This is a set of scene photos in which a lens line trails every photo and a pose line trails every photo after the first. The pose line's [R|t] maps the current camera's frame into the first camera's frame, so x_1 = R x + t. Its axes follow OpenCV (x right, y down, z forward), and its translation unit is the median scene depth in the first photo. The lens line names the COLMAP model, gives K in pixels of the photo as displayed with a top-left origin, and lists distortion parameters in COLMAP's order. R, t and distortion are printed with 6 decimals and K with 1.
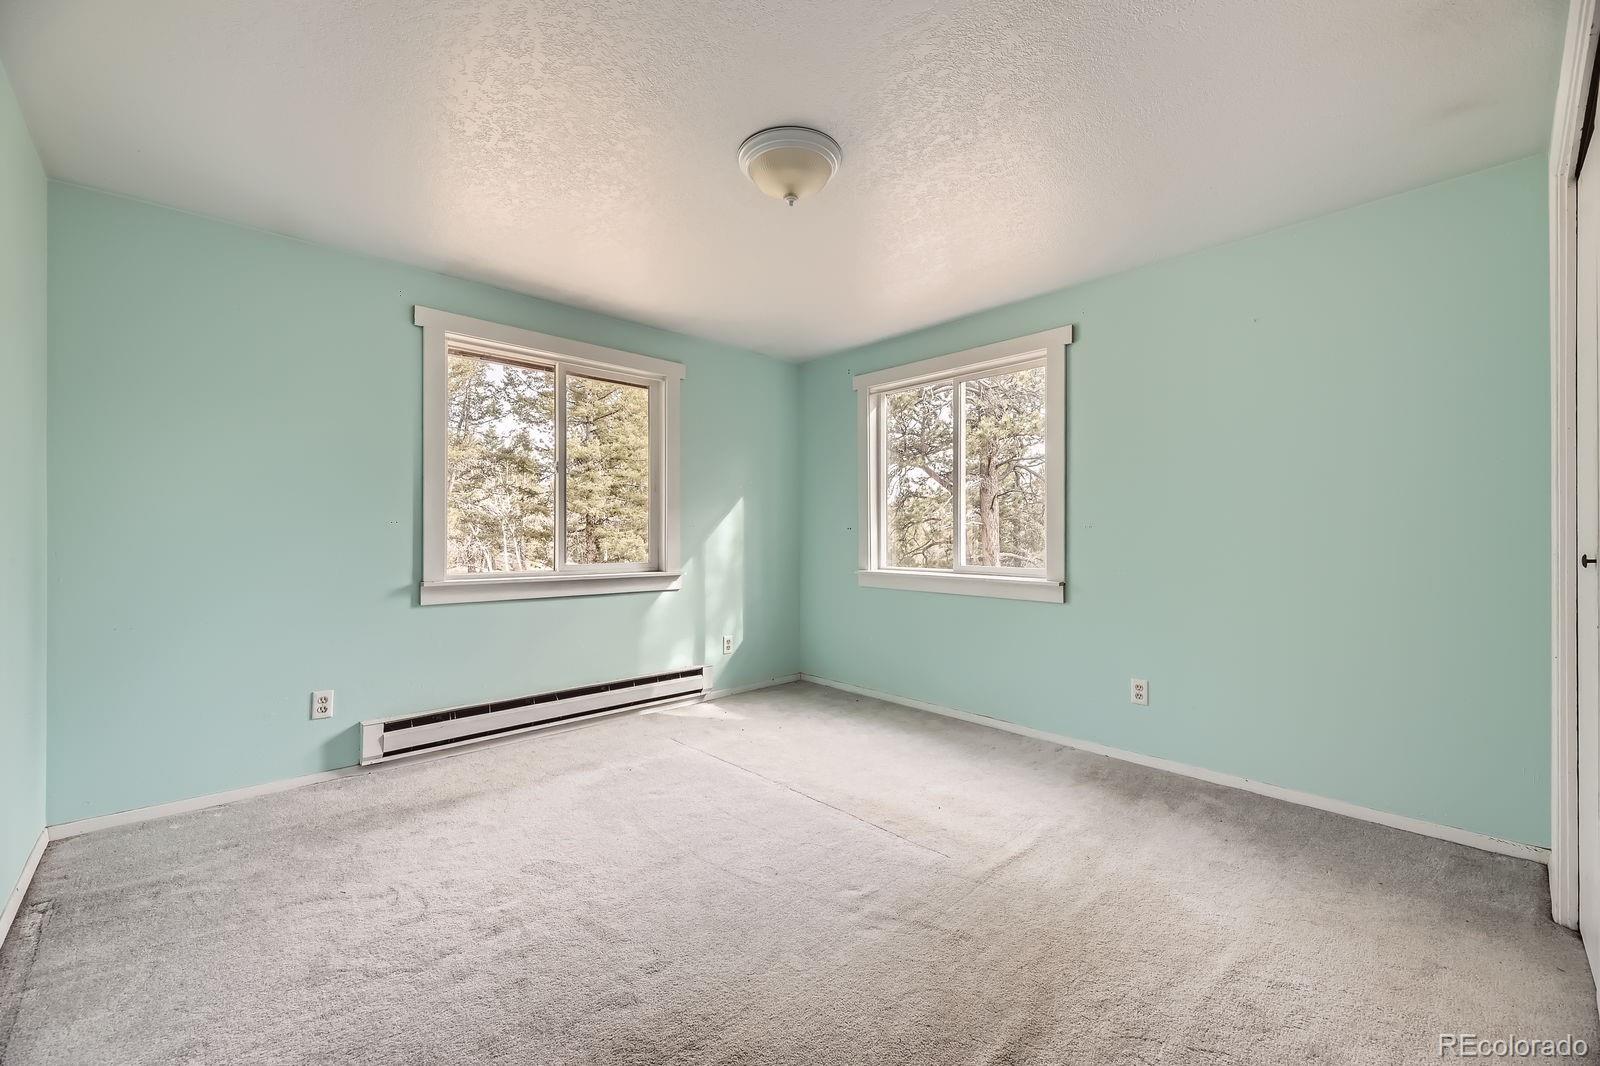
lens RADIAL K [[642.3, 0, 795.9], [0, 642.3, 528.2], [0, 0, 1]] dist [0.012640, -0.003133]
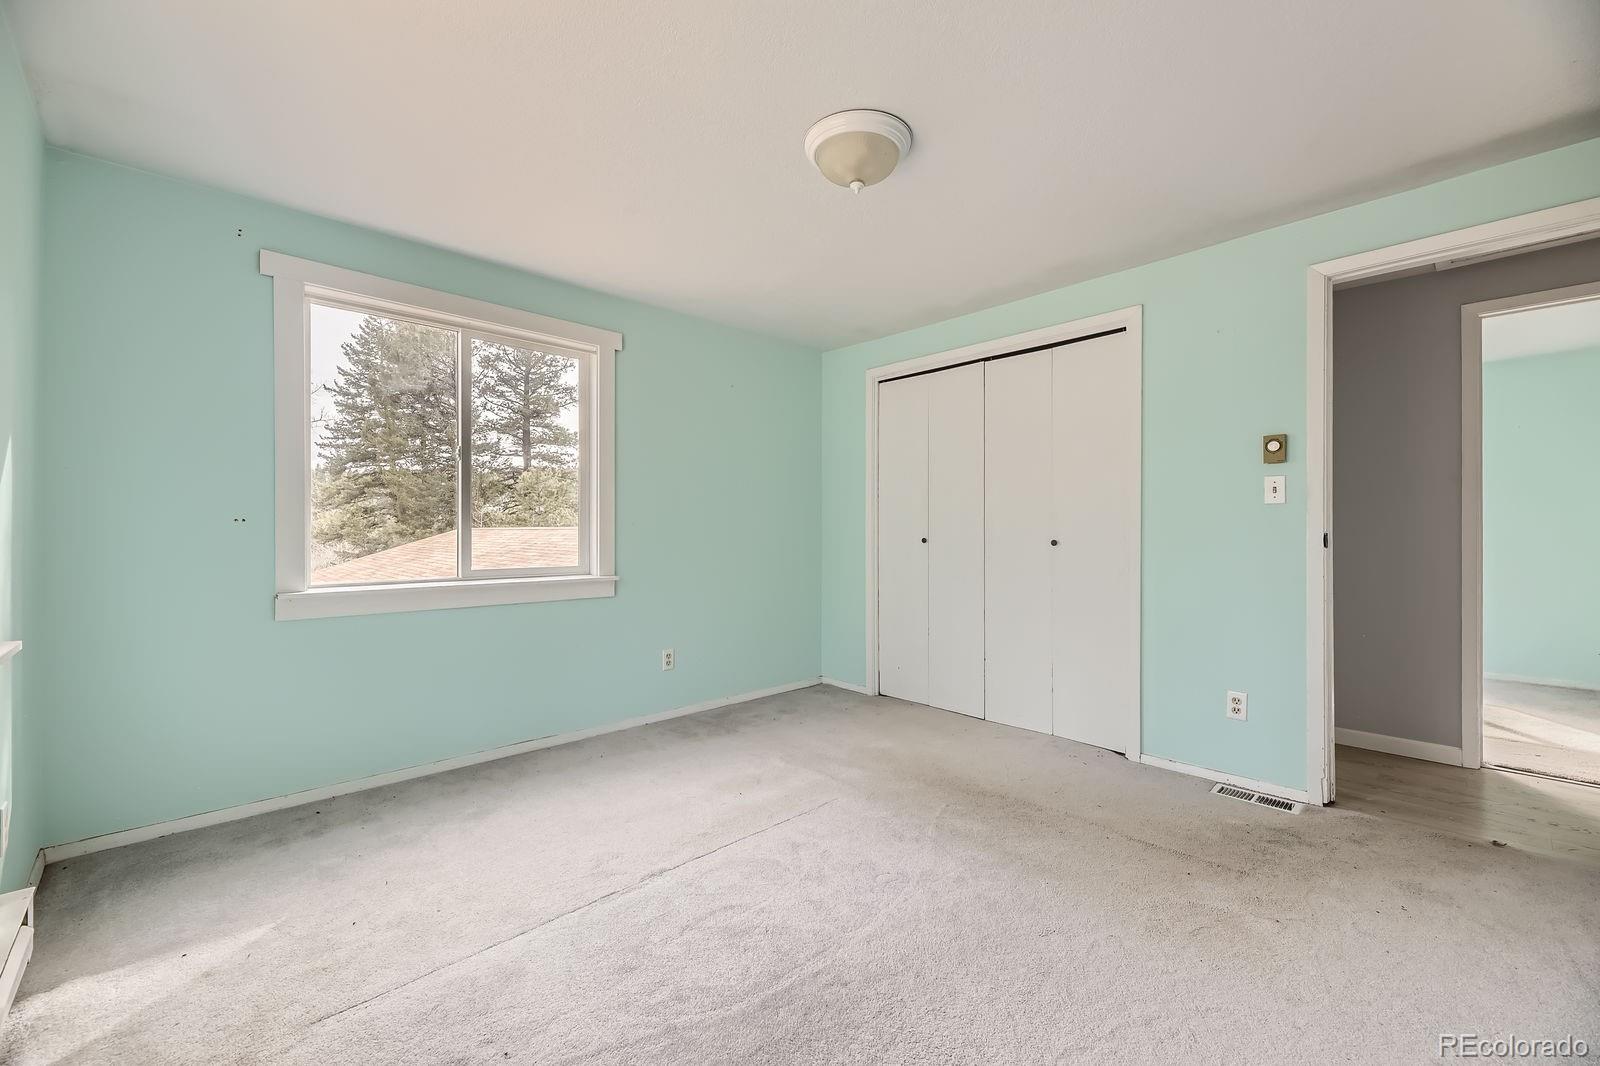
lens RADIAL K [[642.3, 0, 809.6], [0, 642.3, 526.0], [0, 0, 1]] dist [0.012640, -0.003133]
pose [[-0.010536, 0.002741, 0.999941, -0.633464], [-0.007977, 0.999964, -0.002825, 0.003699], [-0.999913, -0.008006, -0.010514, 0.699797]]
